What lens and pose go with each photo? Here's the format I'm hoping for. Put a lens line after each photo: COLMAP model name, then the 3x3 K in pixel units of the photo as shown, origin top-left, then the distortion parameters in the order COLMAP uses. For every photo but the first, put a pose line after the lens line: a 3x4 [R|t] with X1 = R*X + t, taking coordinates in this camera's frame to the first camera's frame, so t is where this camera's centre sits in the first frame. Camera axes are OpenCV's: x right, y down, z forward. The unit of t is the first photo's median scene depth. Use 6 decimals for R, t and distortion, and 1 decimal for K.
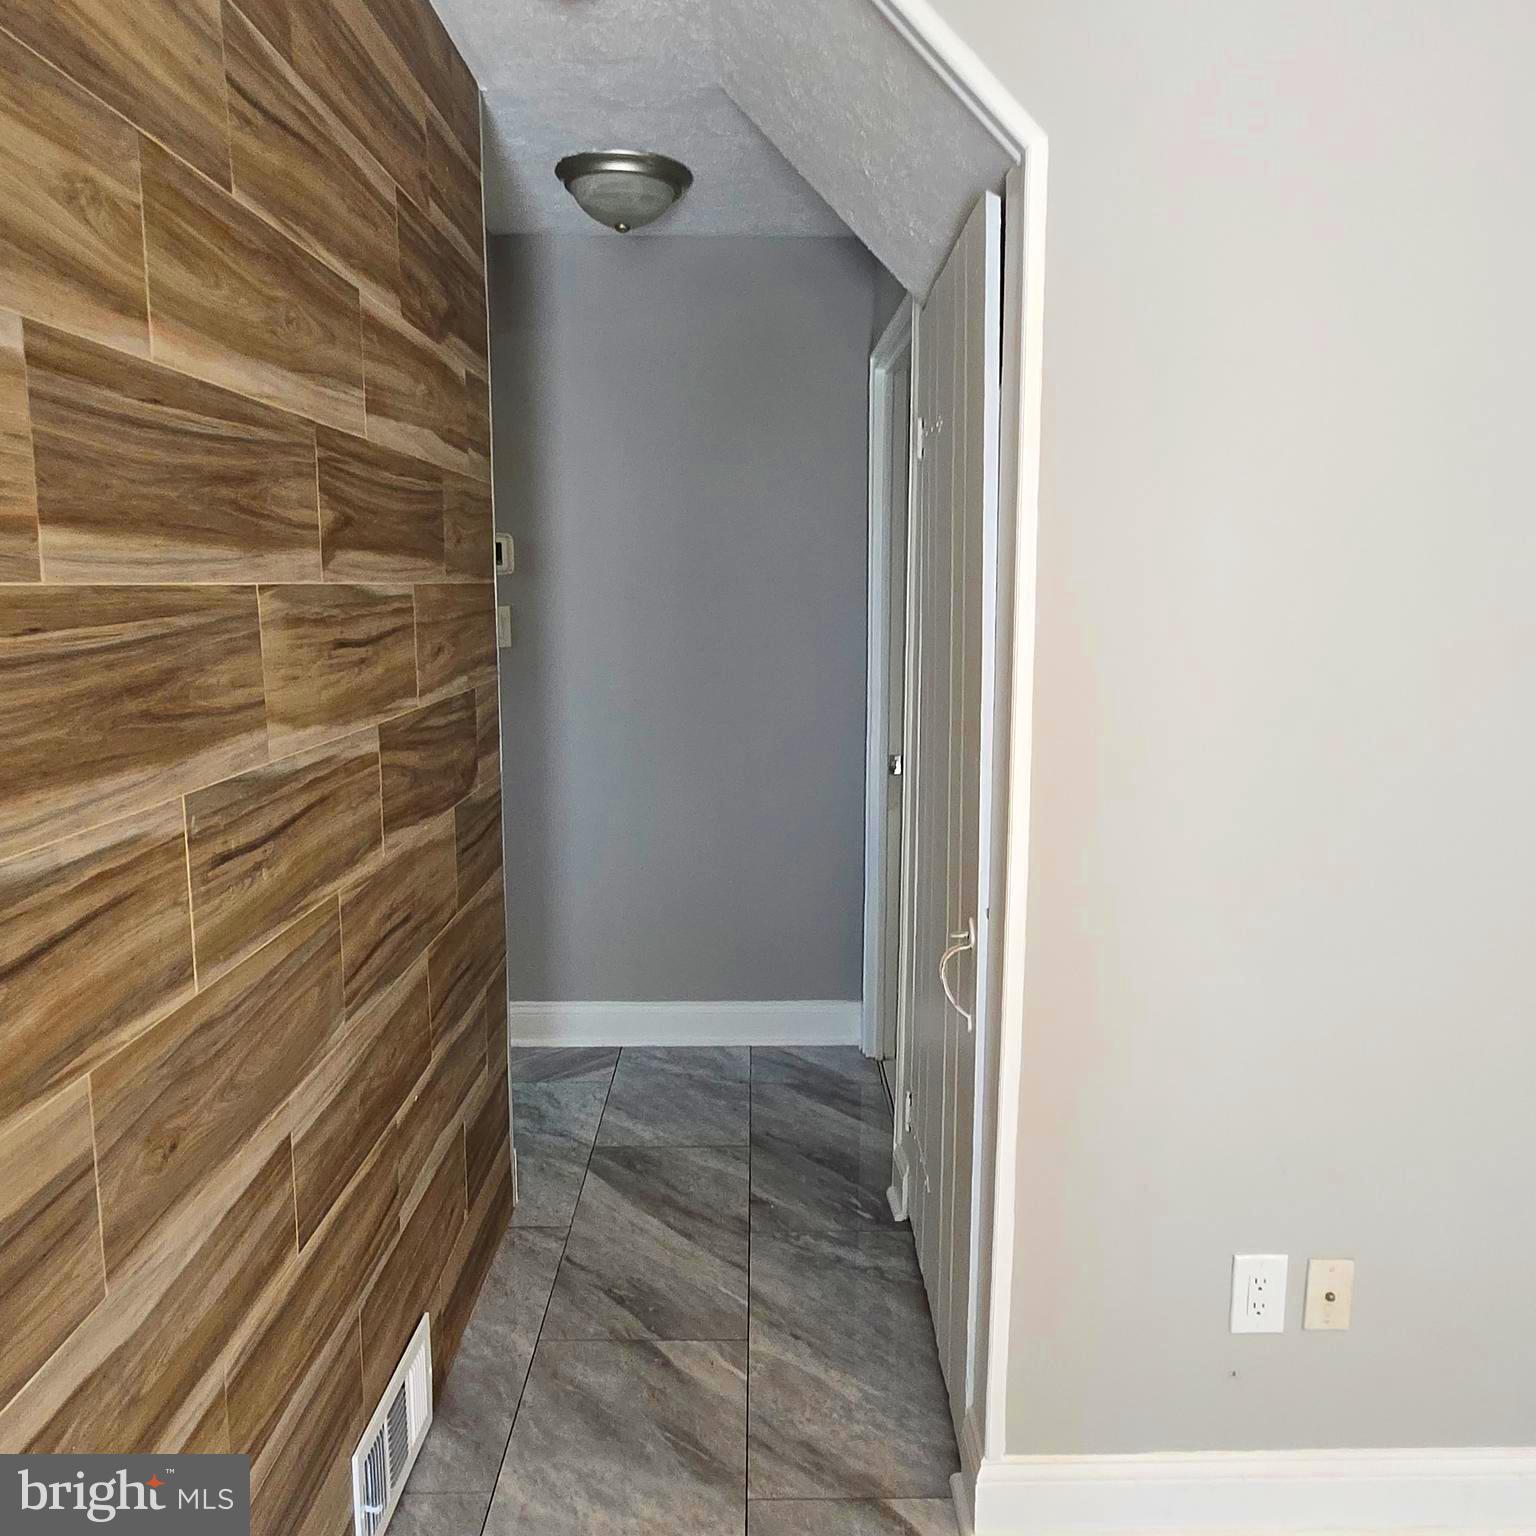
lens RADIAL K [[1213.2, 0, 789.1], [0, 1213.2, 762.3], [0, 0, 1]] dist [-0.008449, 0.013325]
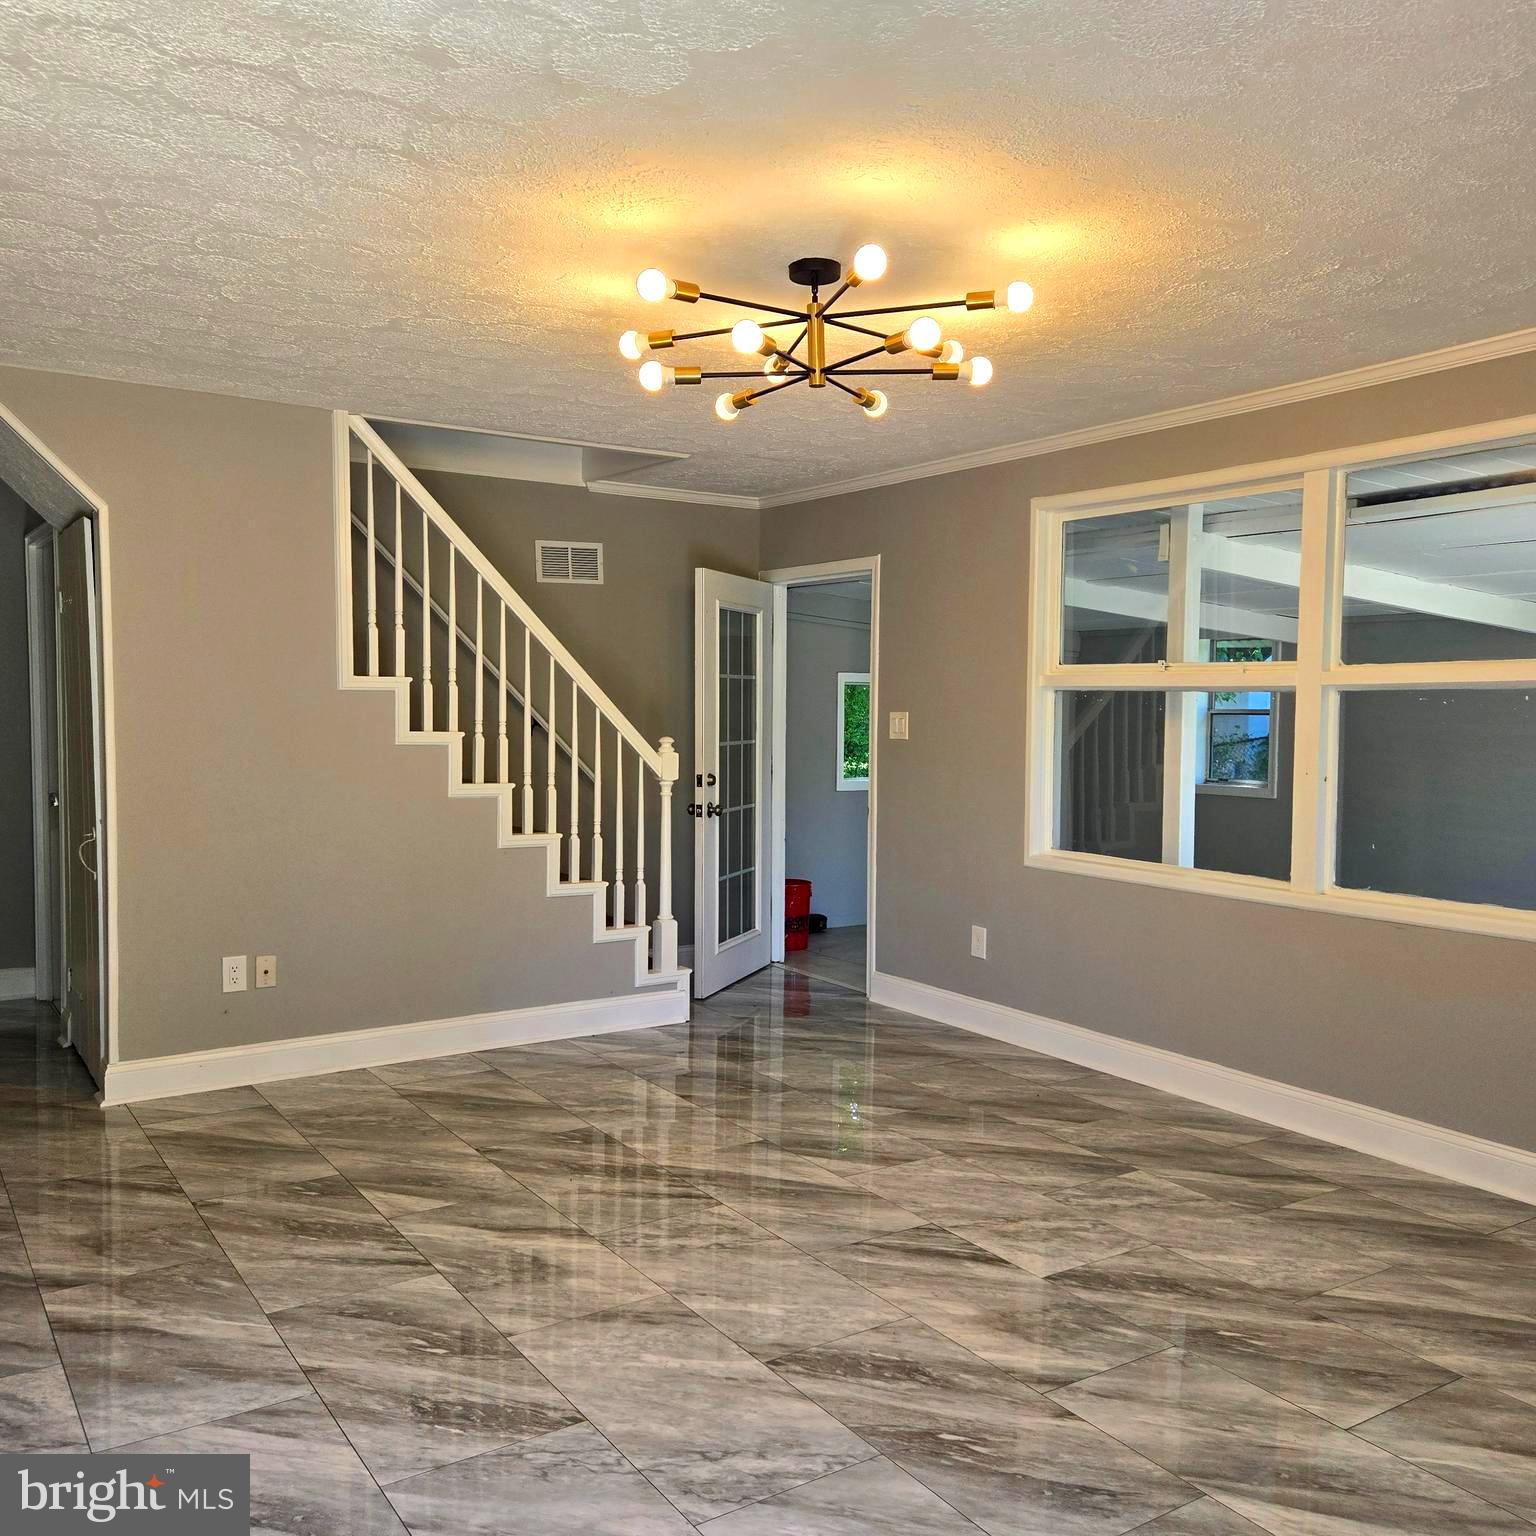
lens RADIAL K [[1372.3, 0, 768.0], [0, 1372.3, 768.0], [0, 0, 1]] dist [0.085175, -0.083155]
pose [[0.850071, -0.025986, 0.526026, -0.156023], [0.074286, 0.994713, -0.070910, 0.331285], [-0.521402, 0.099355, 0.847507, -2.038958]]
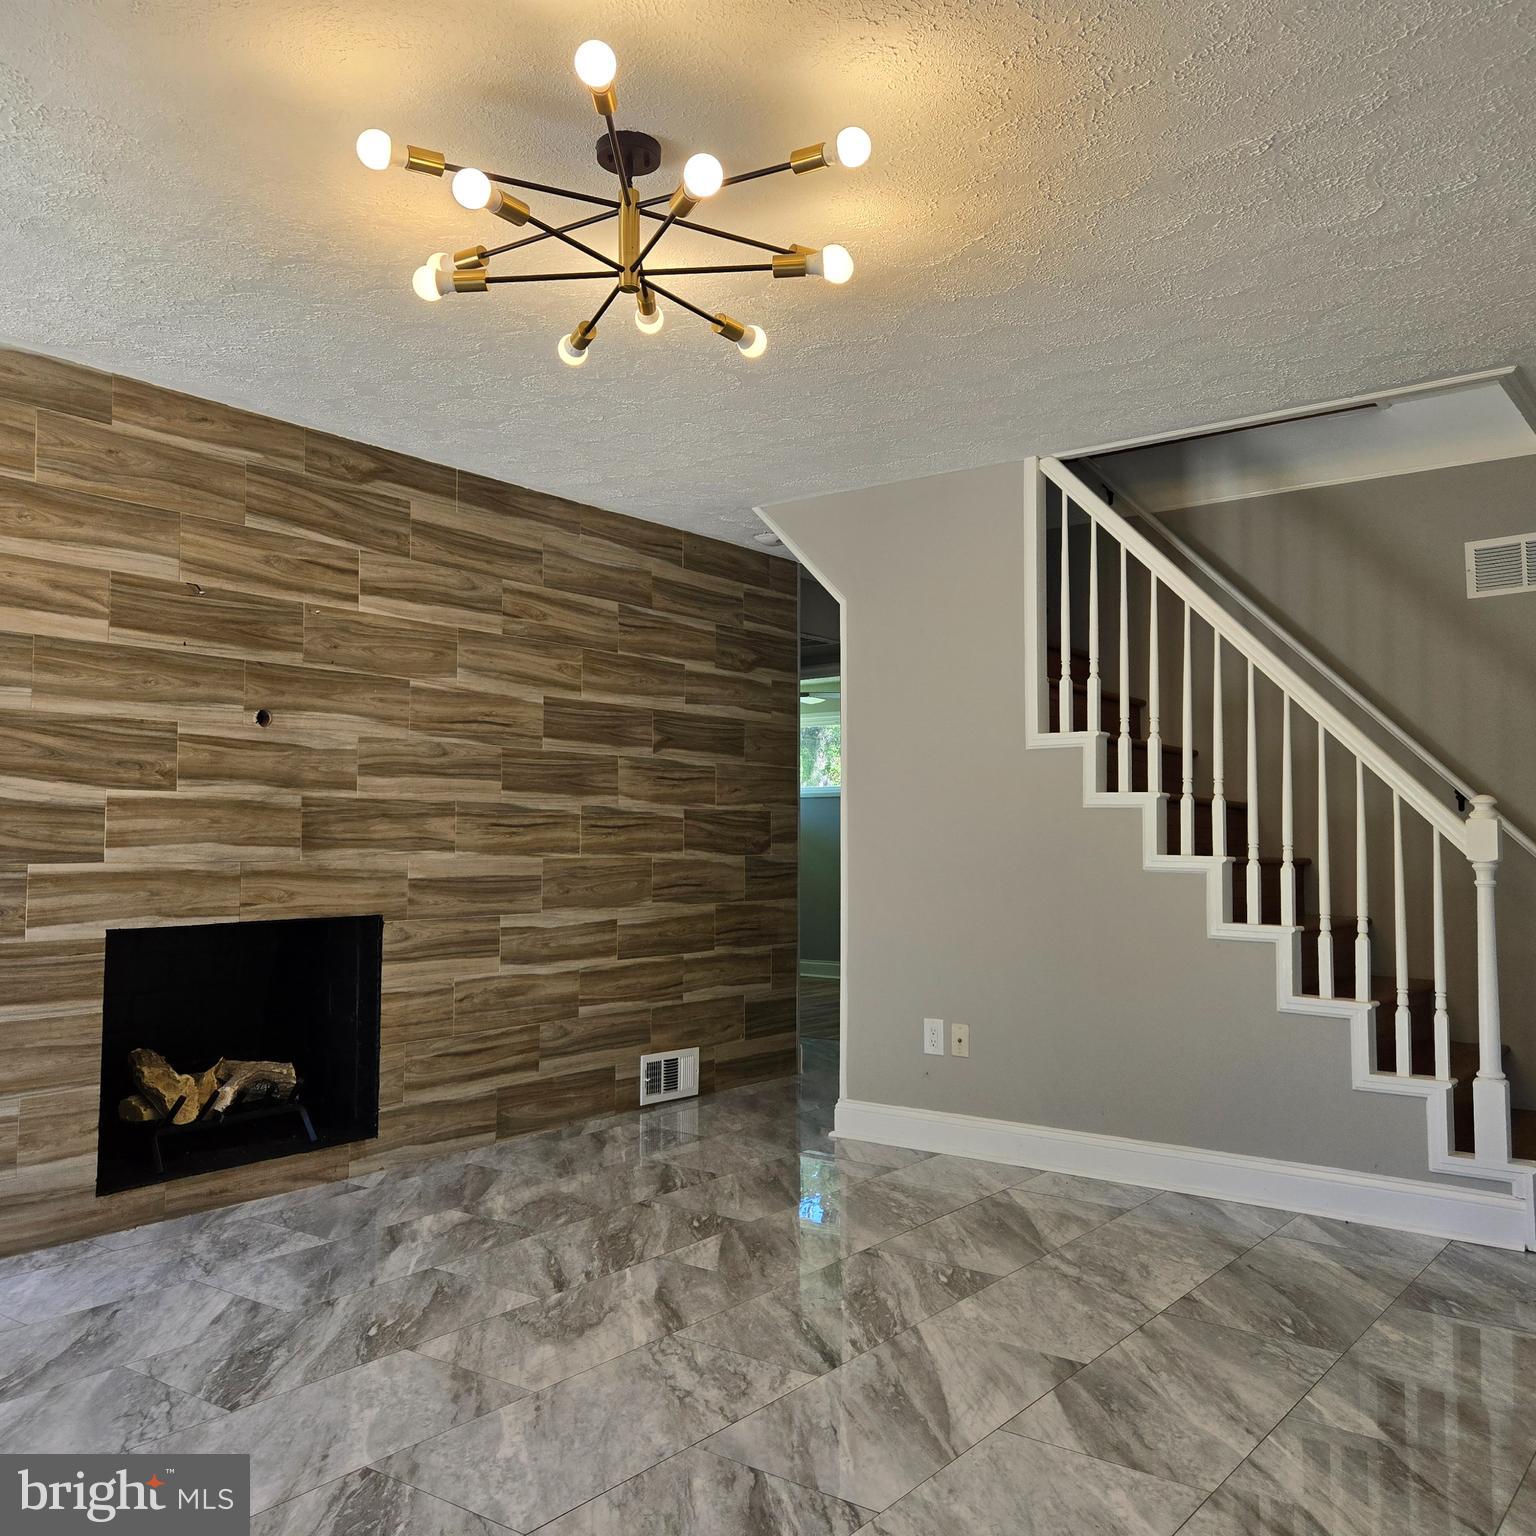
lens RADIAL K [[1372.3, 0, 768.0], [0, 1372.3, 768.0], [0, 0, 1]] dist [0.085175, -0.083155]
pose [[0.778956, -0.039623, -0.625825, 1.993147], [-0.089279, 0.980827, -0.173225, 0.451012], [0.620690, 0.190808, 0.760484, -1.469838]]
